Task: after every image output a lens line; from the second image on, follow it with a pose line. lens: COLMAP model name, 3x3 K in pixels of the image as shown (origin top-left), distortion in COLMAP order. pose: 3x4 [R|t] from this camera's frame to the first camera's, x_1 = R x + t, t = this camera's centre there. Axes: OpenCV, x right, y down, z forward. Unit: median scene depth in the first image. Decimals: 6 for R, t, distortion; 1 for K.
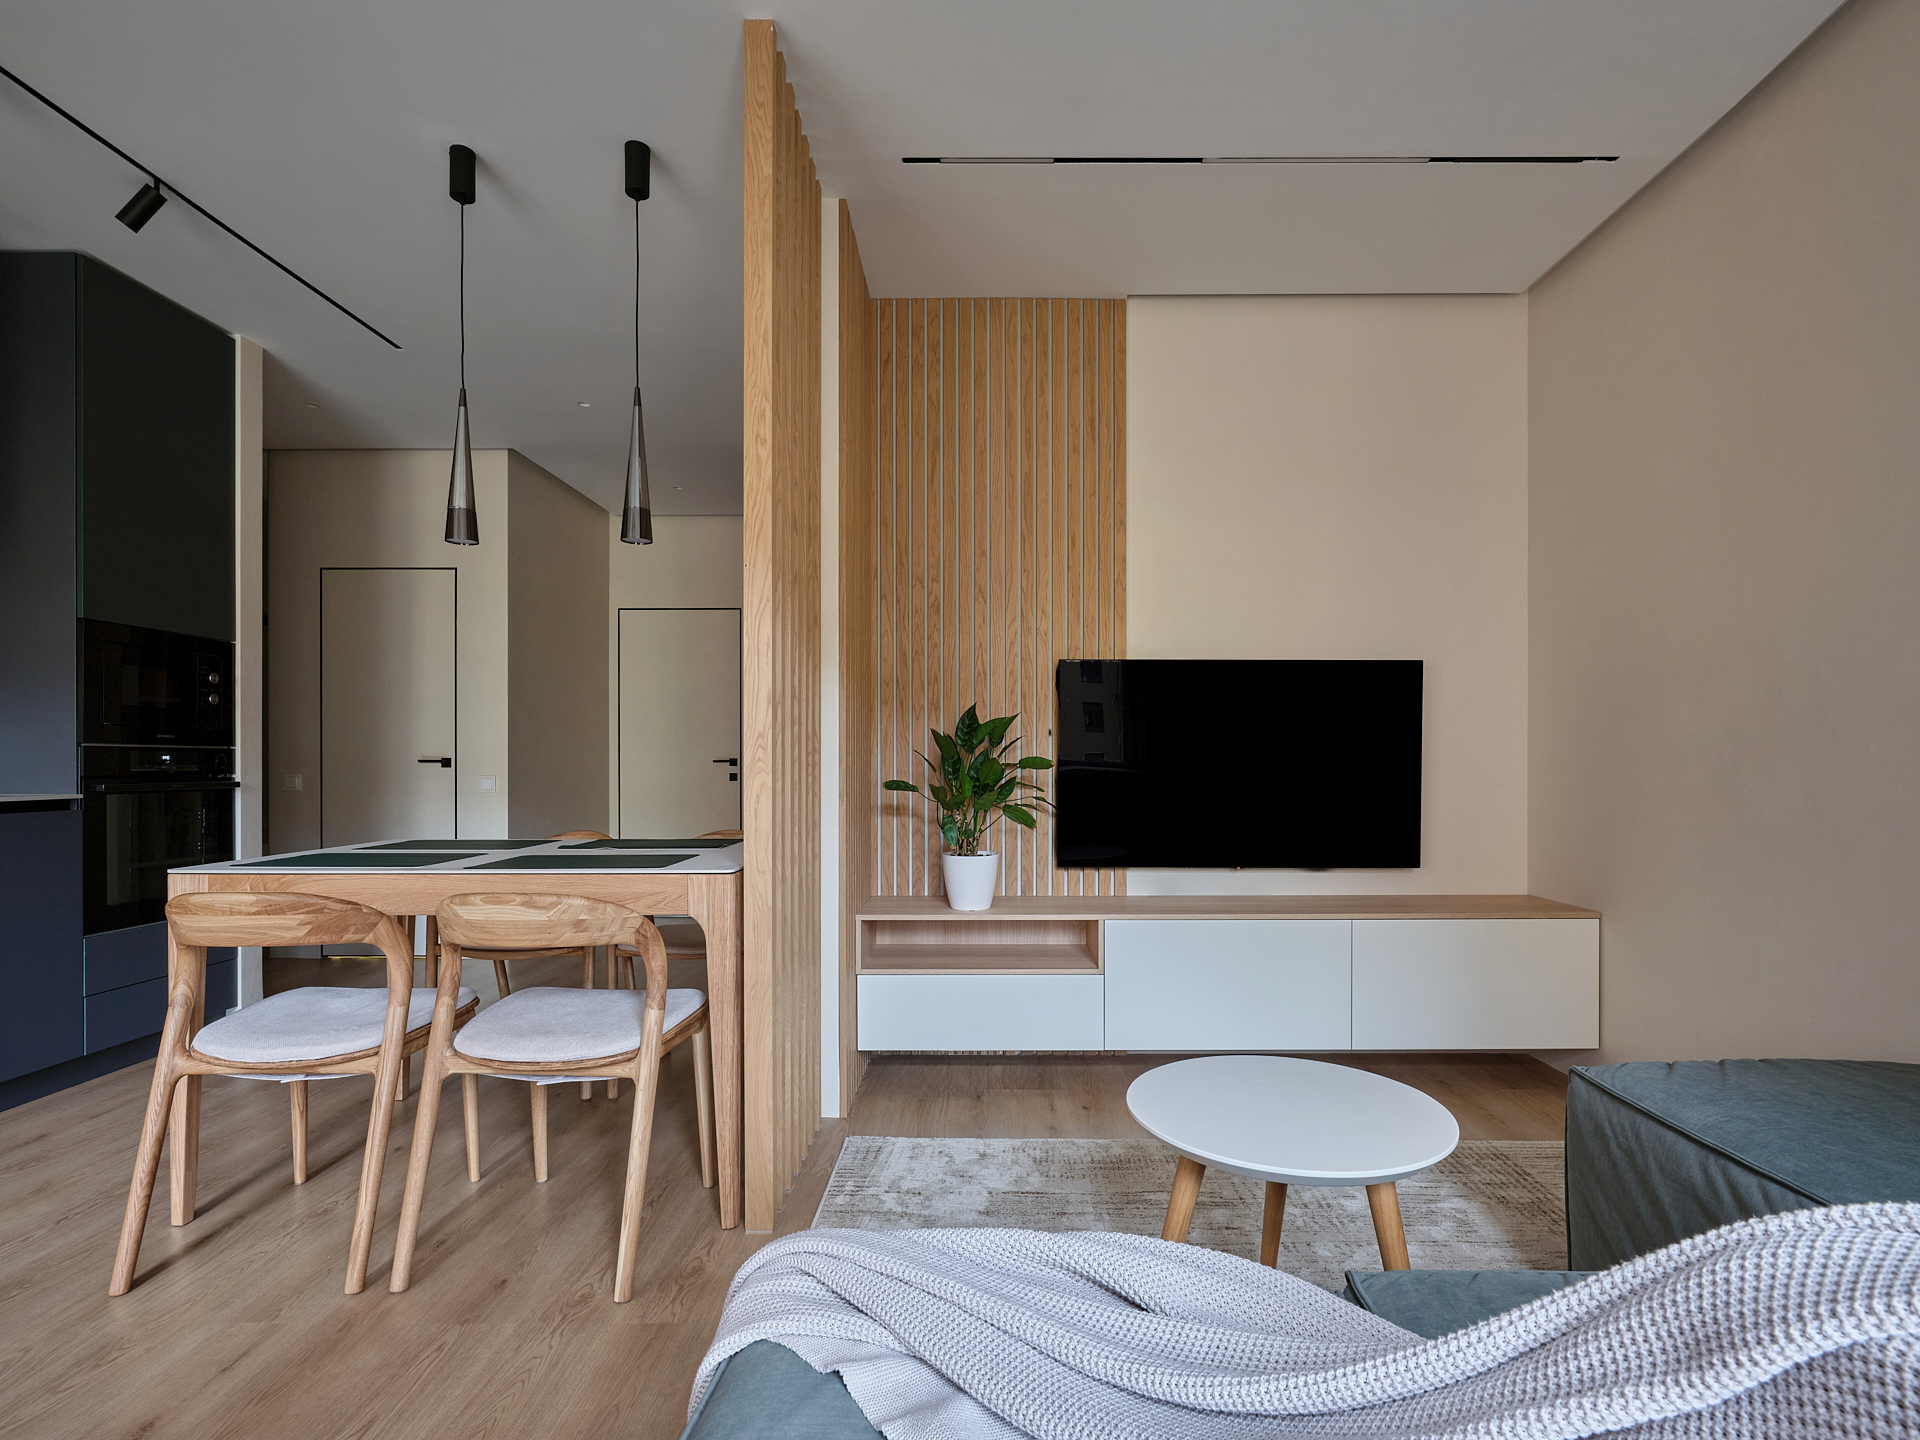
lens RADIAL K [[934.2, 0, 992.3], [0, 934.2, 768.3], [0, 0, 1]] dist [-0.029238, 0.017021]
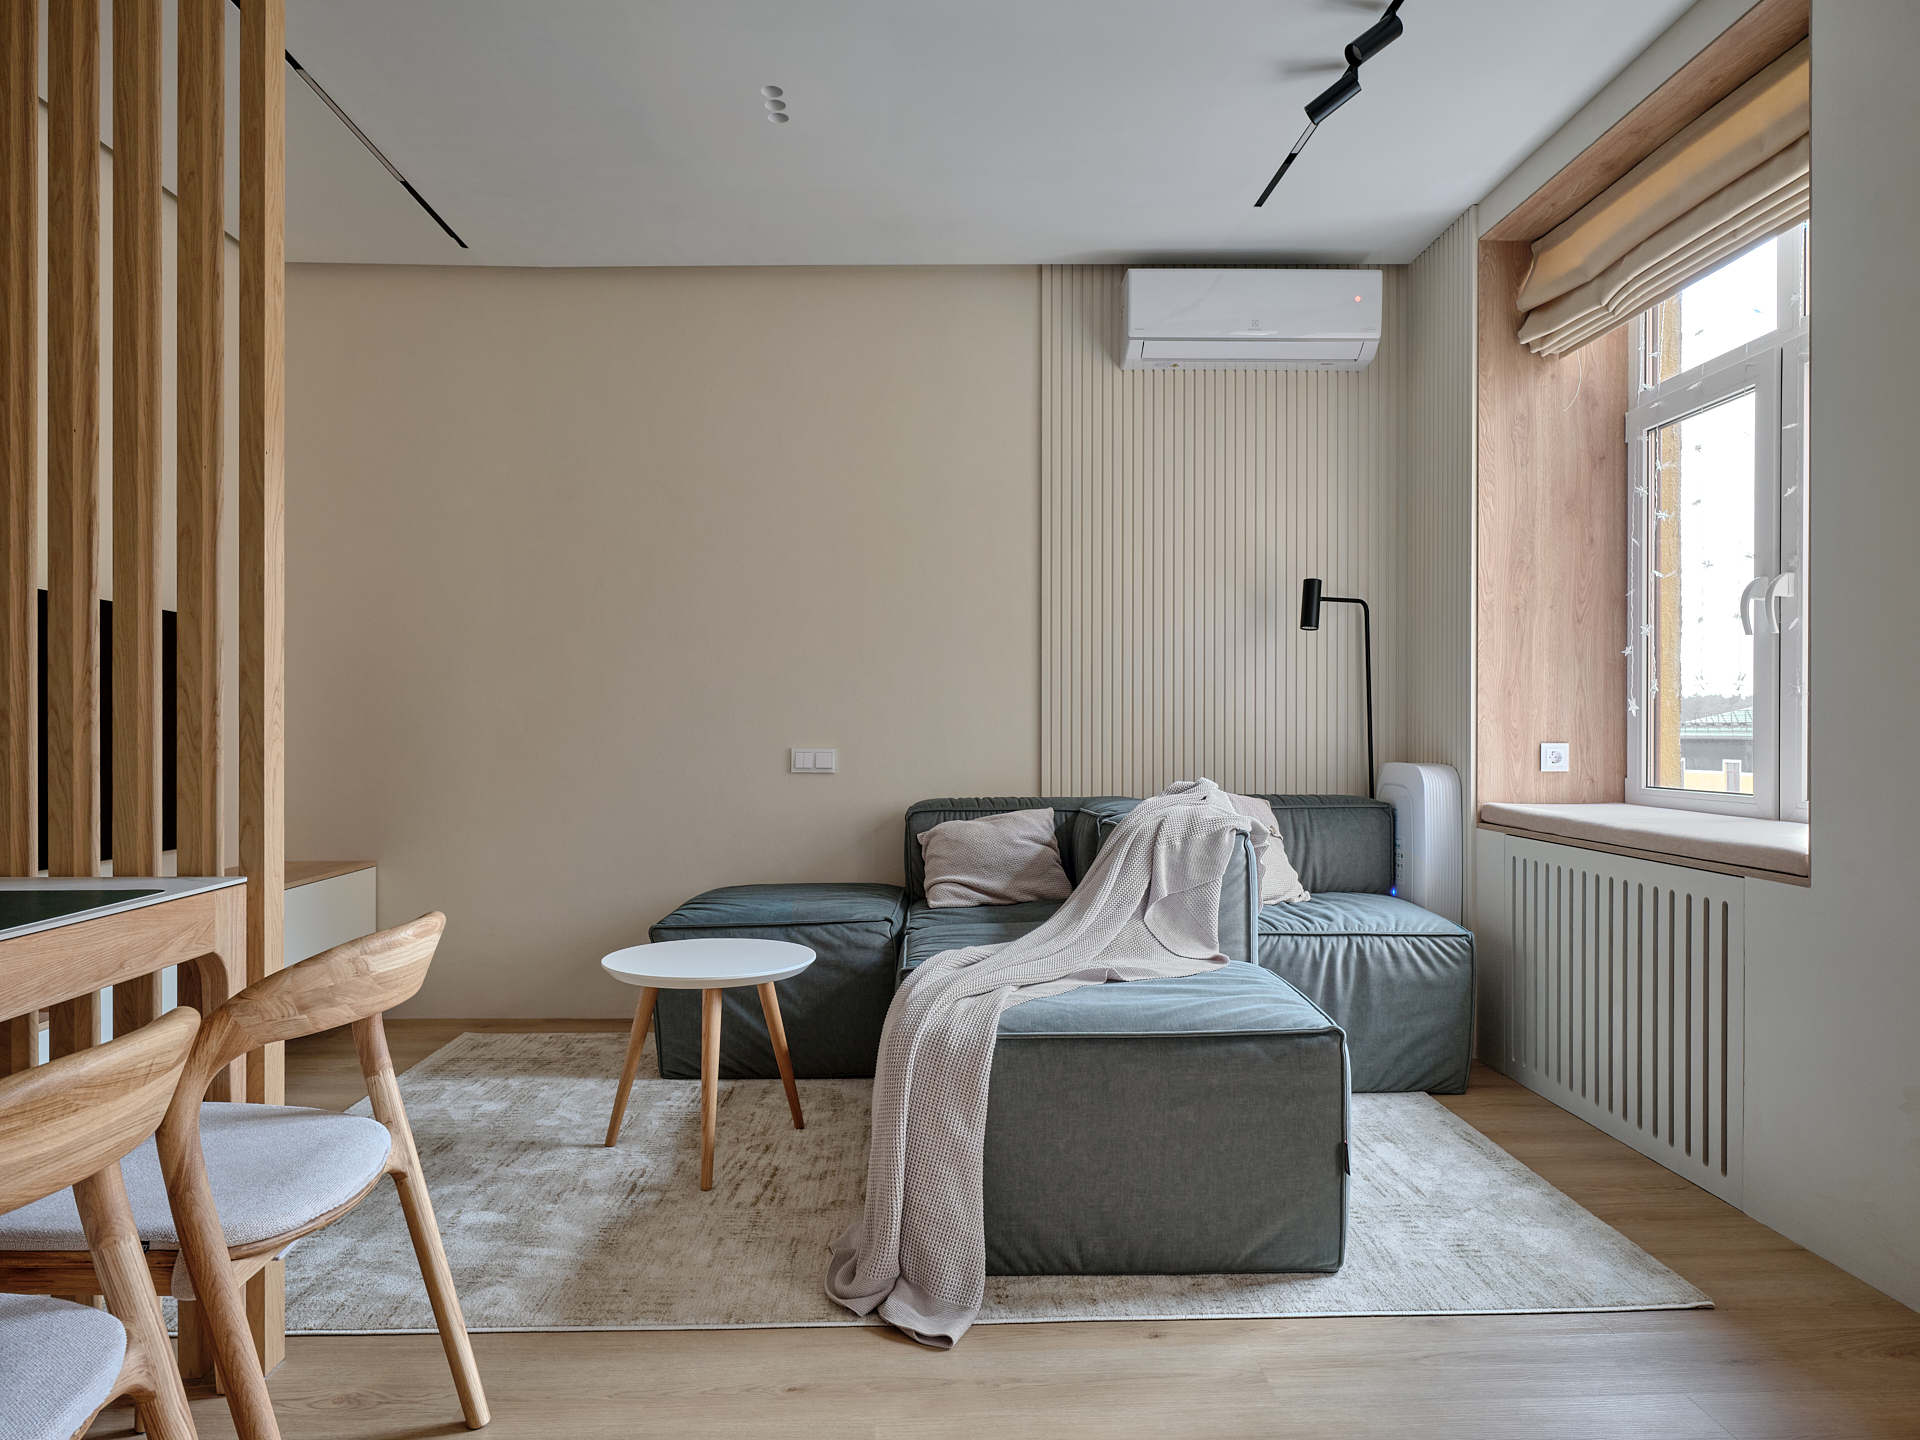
lens RADIAL K [[1225.1, 0, 958.8], [0, 1225.1, 751.7], [0, 0, 1]] dist [-0.002632, 0.002881]
pose [[-0.047112, -0.022502, 0.998636, -0.883473], [0.000722, 0.999745, 0.022561, -0.012369], [-0.998889, 0.001784, -0.047084, 0.352775]]
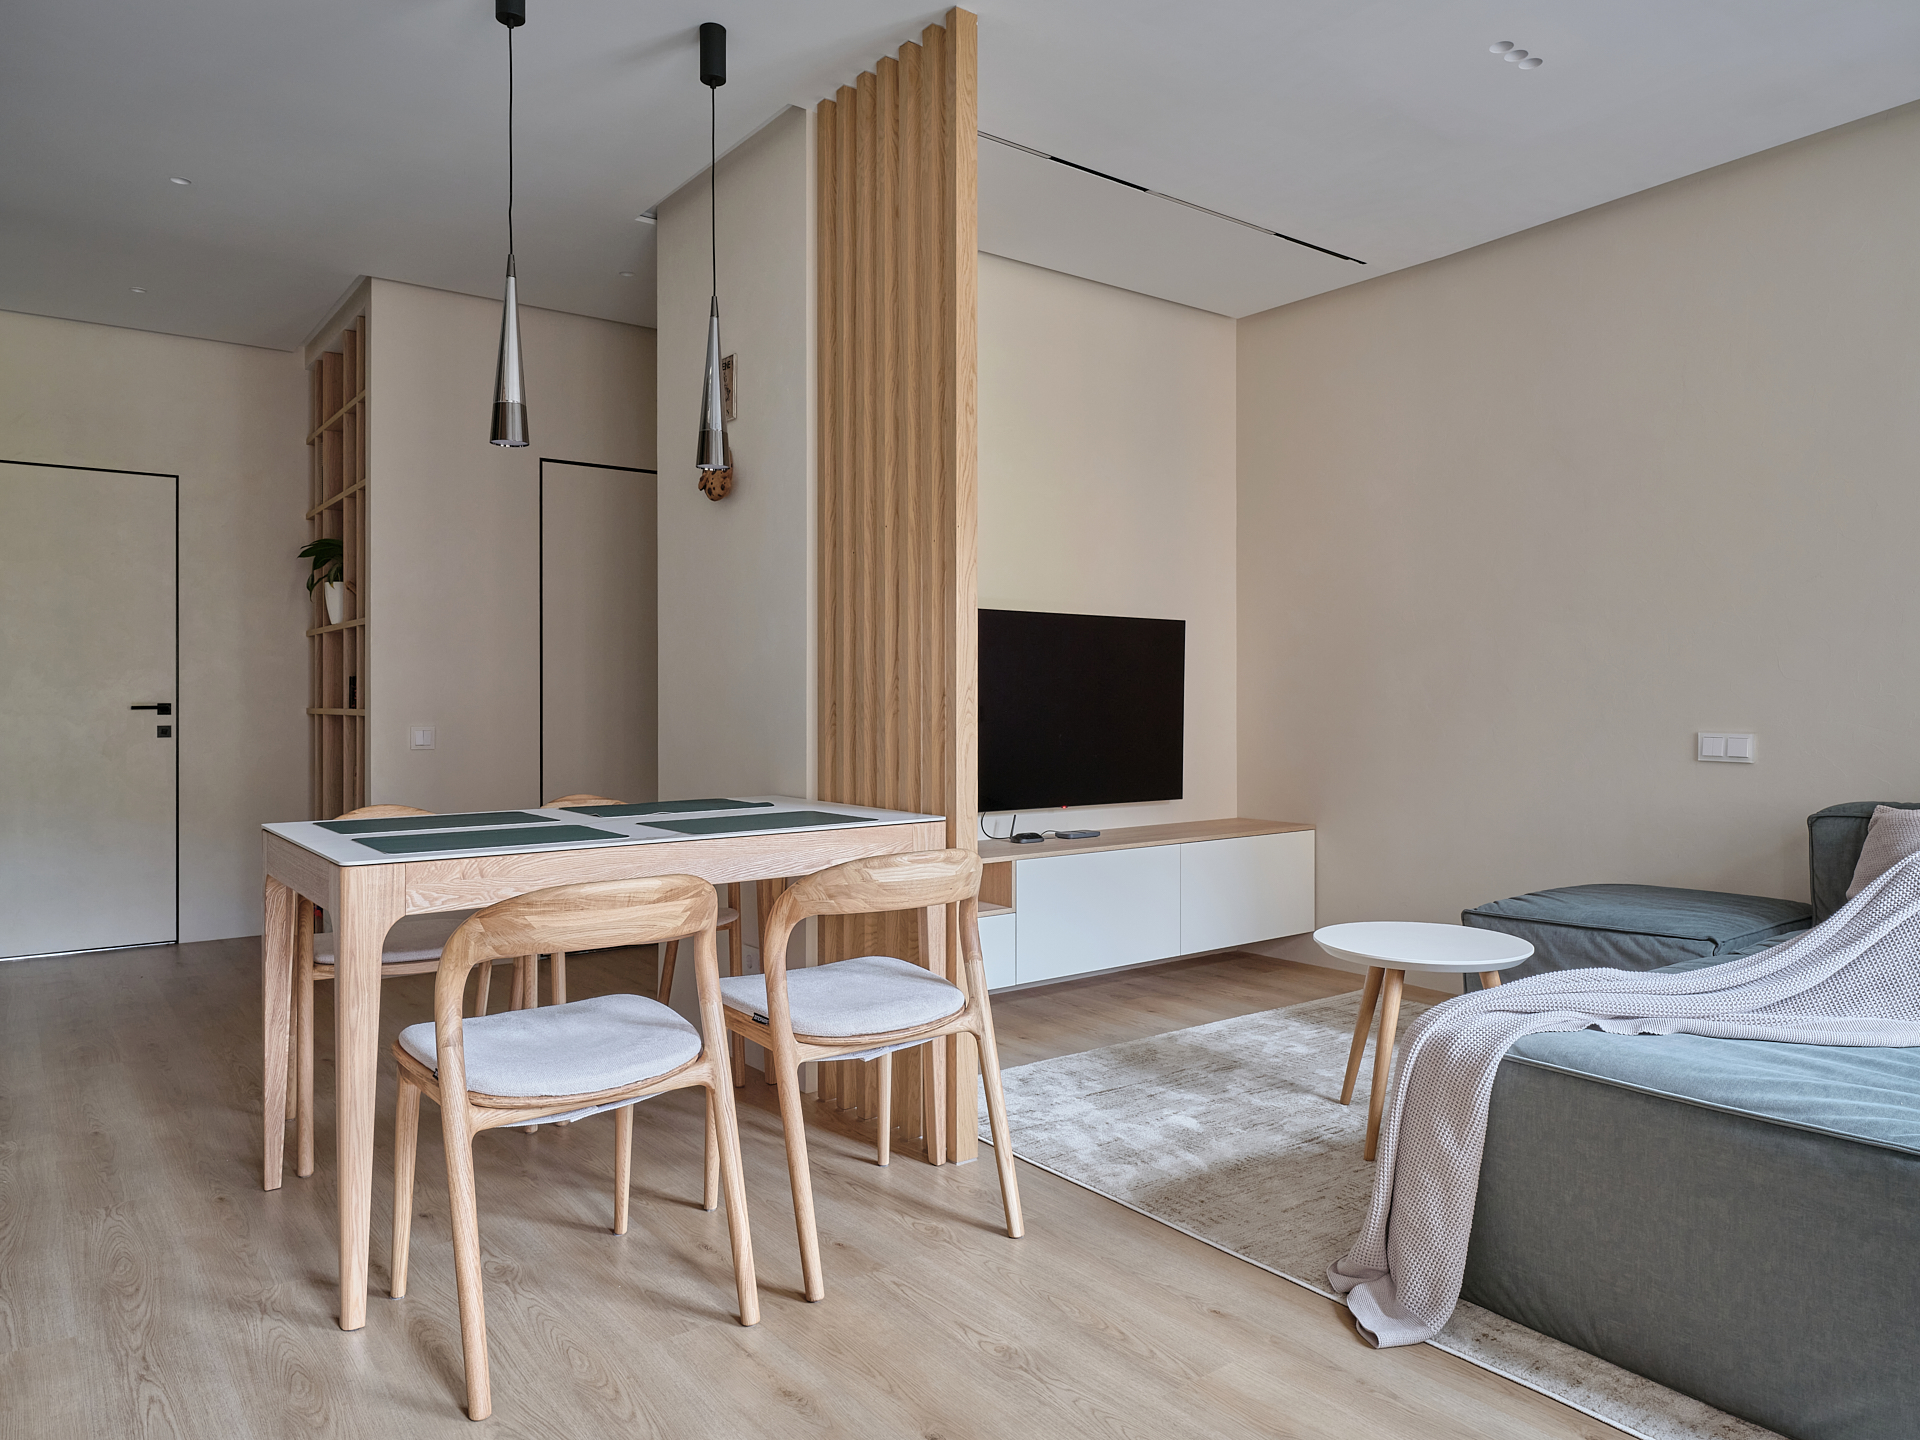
lens RADIAL K [[1277.0, 0, 960.0], [0, 1277.0, 720.0], [0, 0, 1]] dist [-0.002992, 0.003367]
pose [[0.794838, -0.016366, 0.606602, -0.810130], [0.006149, 0.999802, 0.018917, -0.026314], [-0.606791, -0.011306, 0.794781, -0.109983]]
